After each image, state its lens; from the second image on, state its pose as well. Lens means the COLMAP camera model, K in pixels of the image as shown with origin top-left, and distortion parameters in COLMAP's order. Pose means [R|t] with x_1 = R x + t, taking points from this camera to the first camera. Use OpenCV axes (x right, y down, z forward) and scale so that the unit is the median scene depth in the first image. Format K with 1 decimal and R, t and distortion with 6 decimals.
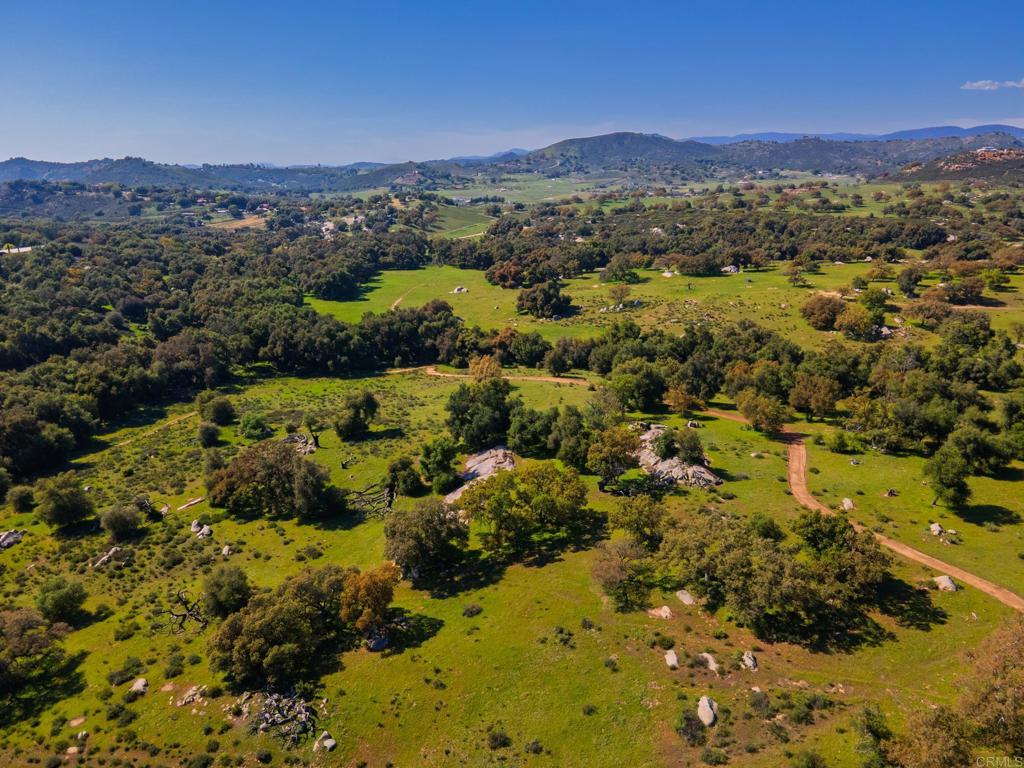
lens RADIAL K [[748.9, 0, 508.1], [0, 748.9, 389.6], [0, 0, 1]] dist [0.025568, 0.040575]
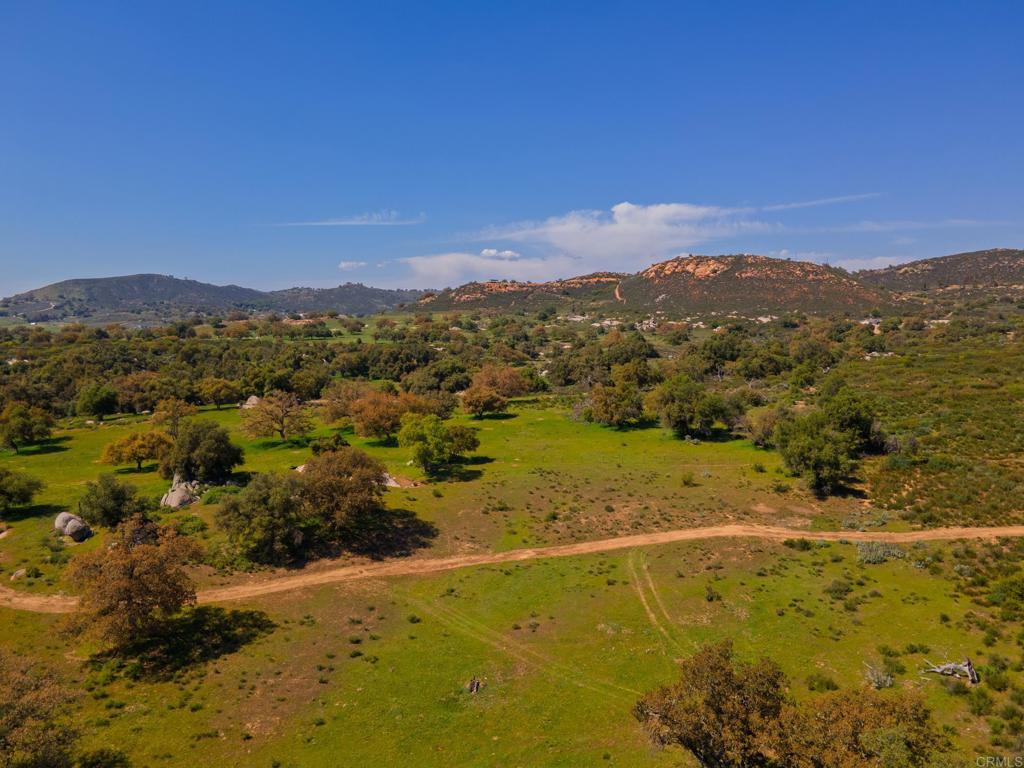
lens RADIAL K [[748.9, 0, 514.1], [0, 748.9, 388.7], [0, 0, 1]] dist [0.025568, 0.040575]
pose [[0.855581, -0.057398, 0.514477, 0.165031], [0.157231, 0.975697, -0.152622, -0.036952], [-0.493214, 0.211473, 0.843813, 0.231474]]
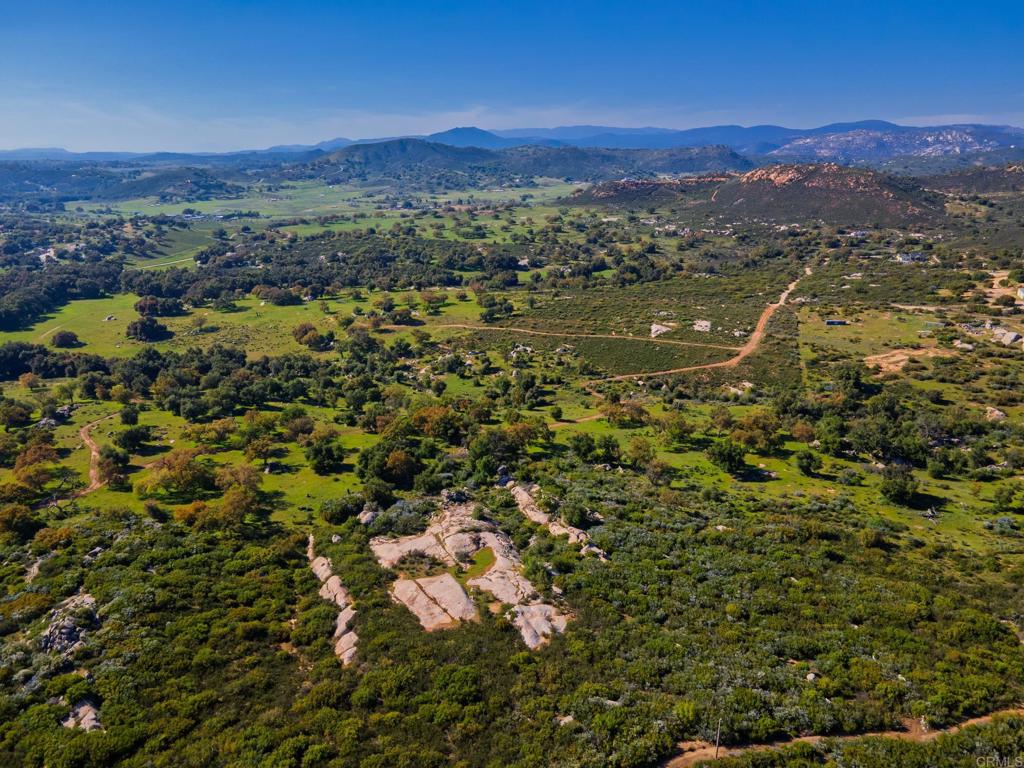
lens RADIAL K [[748.9, 0, 509.0], [0, 748.9, 382.6], [0, 0, 1]] dist [0.025568, 0.040575]
pose [[0.976644, -0.057867, 0.206922, 0.150742], [0.056935, 0.998323, 0.010462, 0.005194], [-0.207181, 0.001563, 0.978301, -0.218516]]
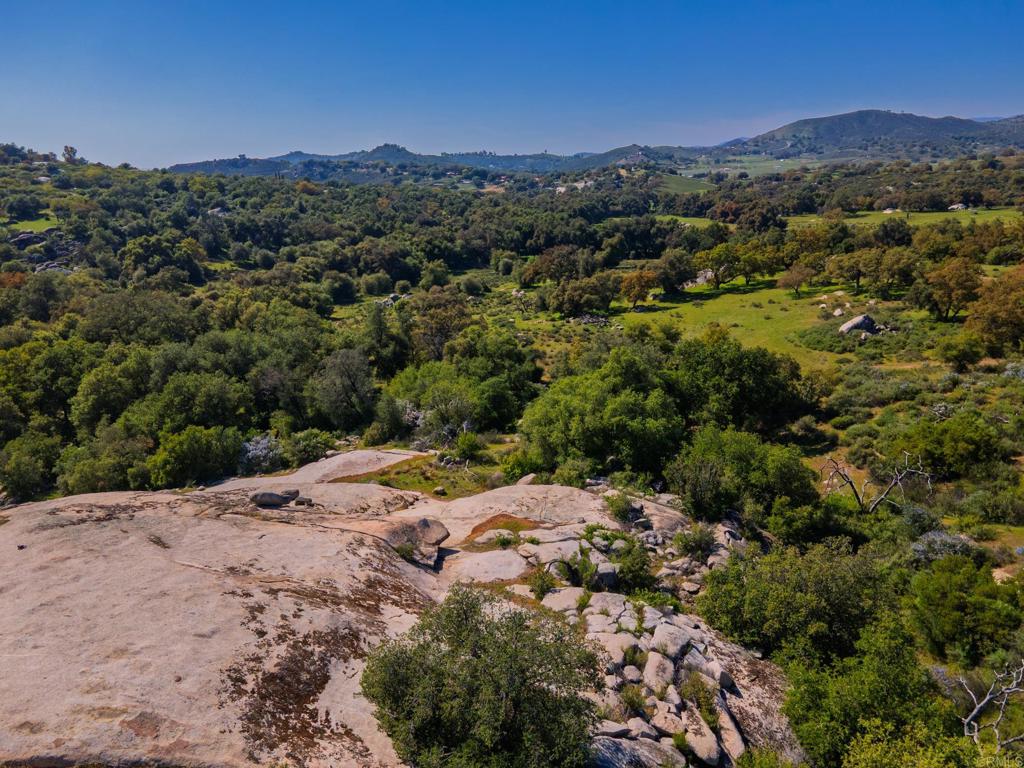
lens RADIAL K [[748.9, 0, 506.9], [0, 748.9, 385.3], [0, 0, 1]] dist [0.025568, 0.040575]
pose [[0.961080, 0.074294, -0.266092, -0.000078], [-0.073050, 0.997222, 0.014585, 0.045855], [0.266436, 0.005421, 0.963837, -0.066140]]
